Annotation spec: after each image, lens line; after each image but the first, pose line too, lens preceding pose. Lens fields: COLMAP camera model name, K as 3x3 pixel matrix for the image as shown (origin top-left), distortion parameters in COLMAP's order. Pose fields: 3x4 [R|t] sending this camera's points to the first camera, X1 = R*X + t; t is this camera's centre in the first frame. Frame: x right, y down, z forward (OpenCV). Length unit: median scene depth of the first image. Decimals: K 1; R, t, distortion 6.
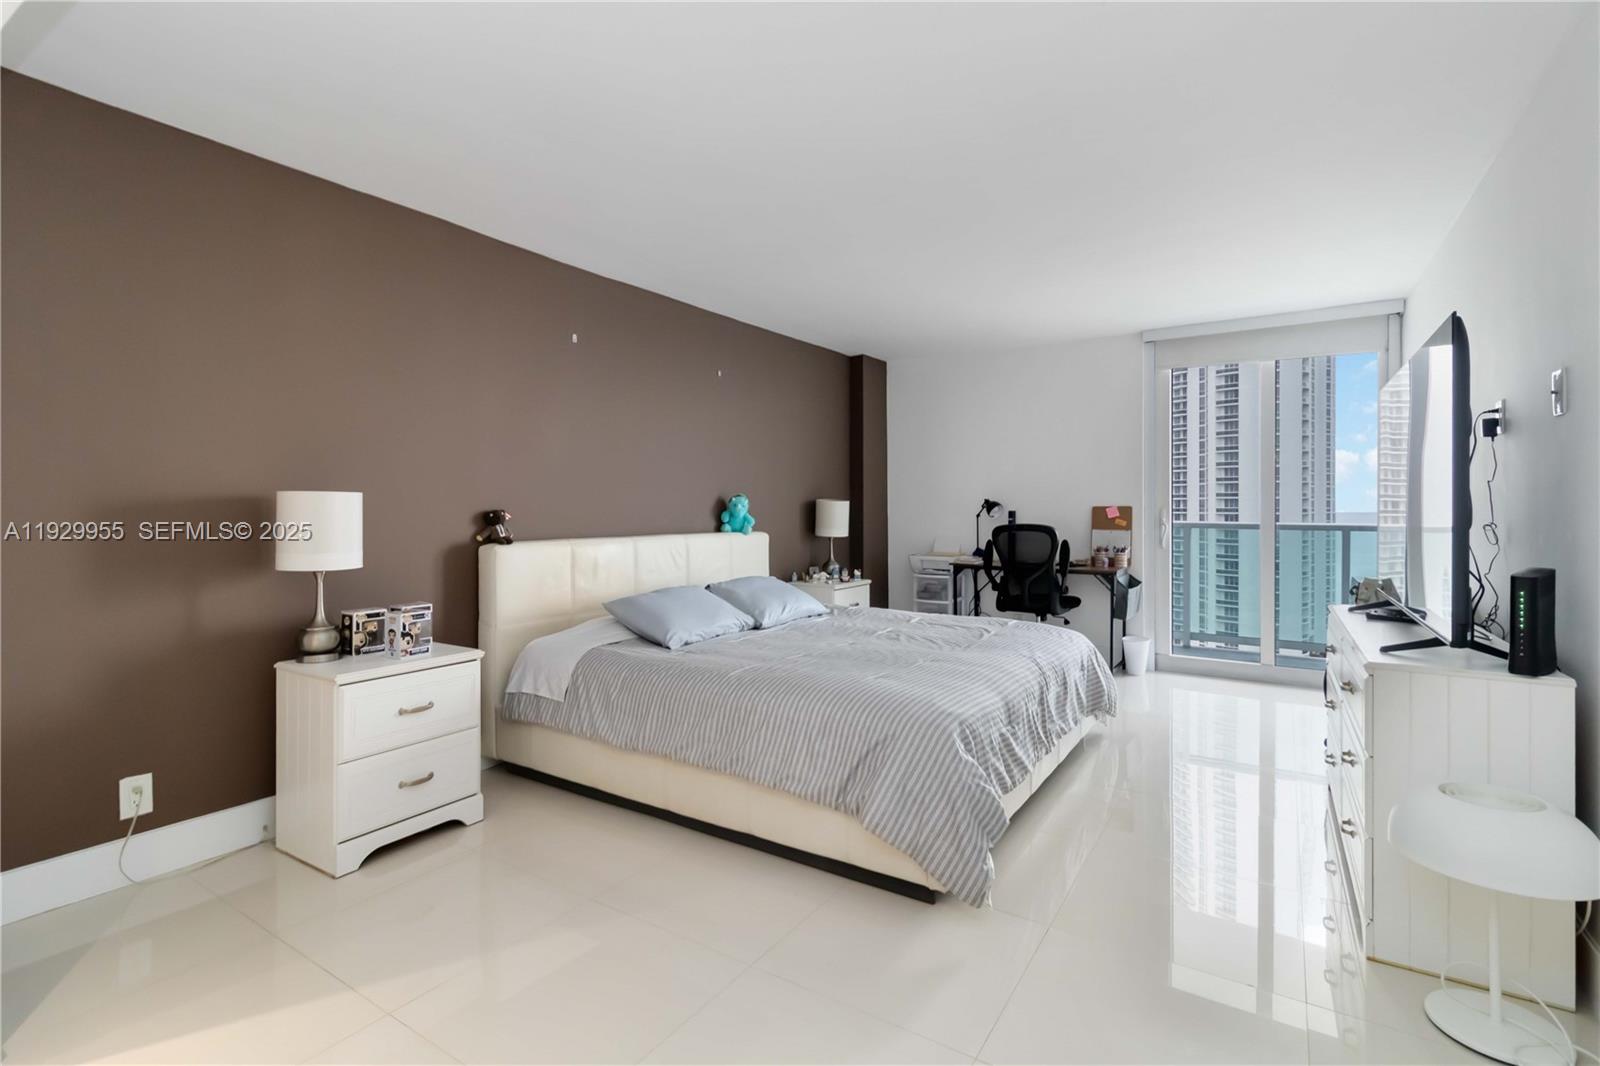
lens RADIAL K [[743.1, 0, 803.7], [0, 743.1, 504.6], [0, 0, 1]] dist [0.002669, 0.000353]
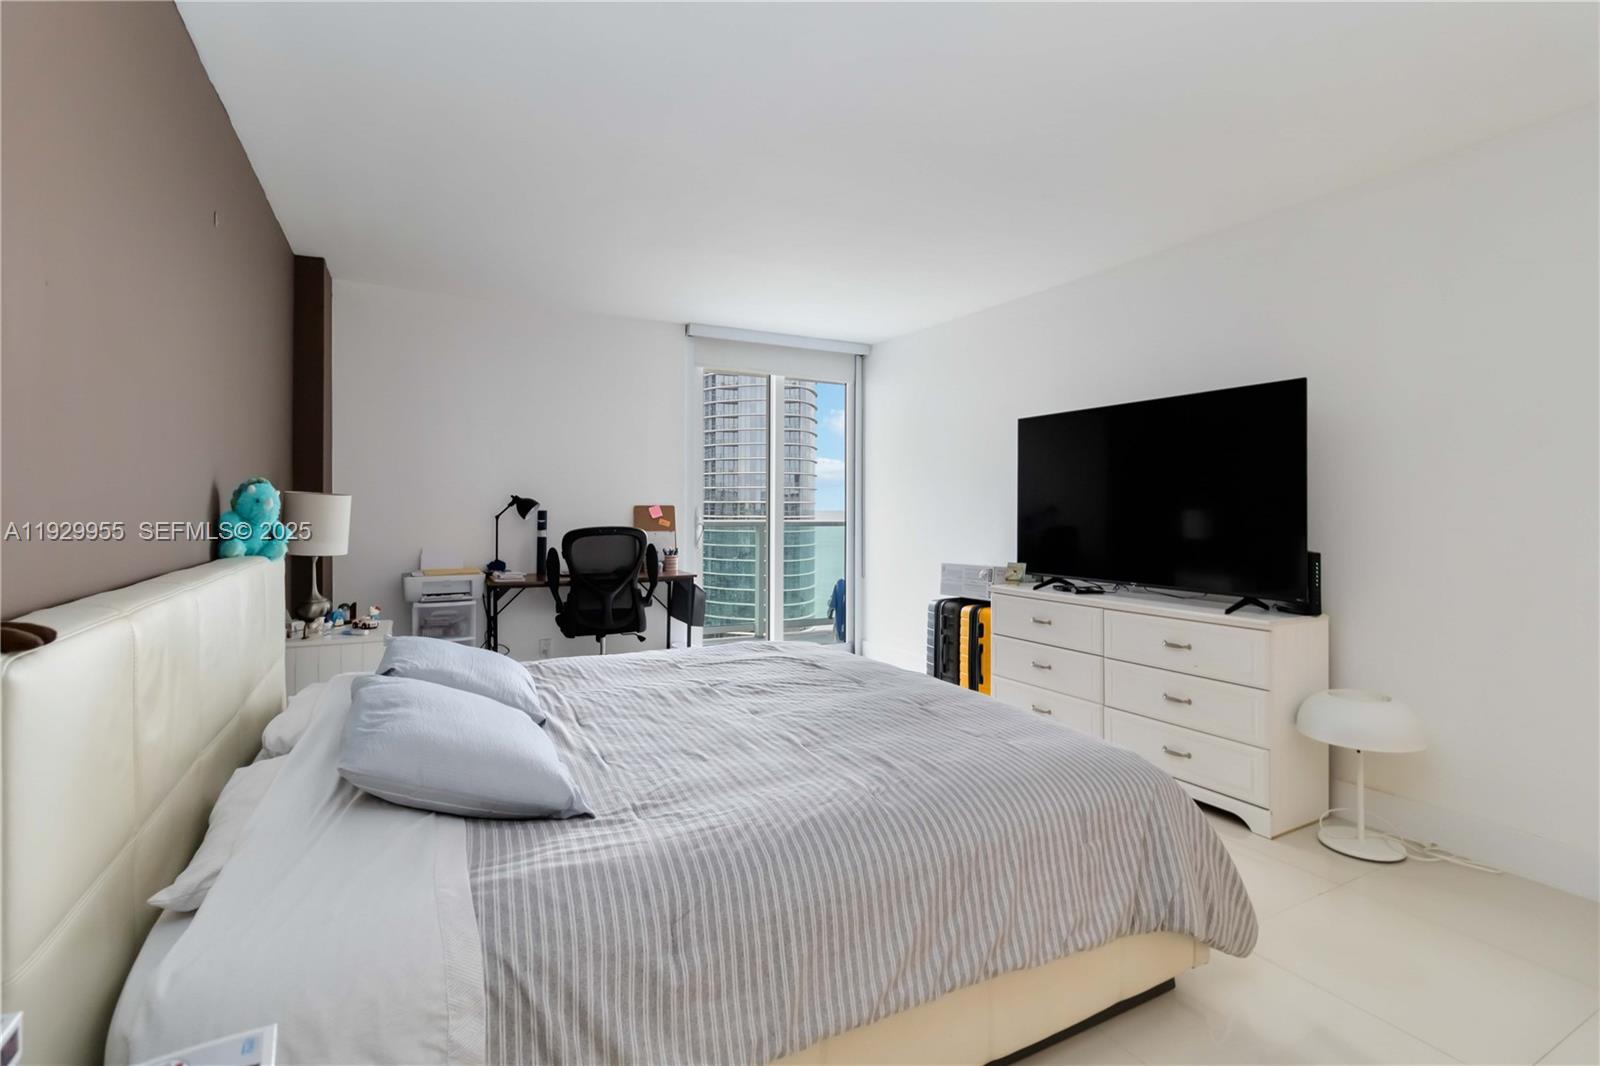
lens RADIAL K [[743.1, 0, 803.7], [0, 743.1, 504.6], [0, 0, 1]] dist [0.002669, 0.000353]
pose [[0.486130, 0.004120, 0.873877, -0.304772], [-0.009053, 0.999959, 0.000322, -0.000881], [-0.873839, -0.008068, 0.486148, 0.394996]]
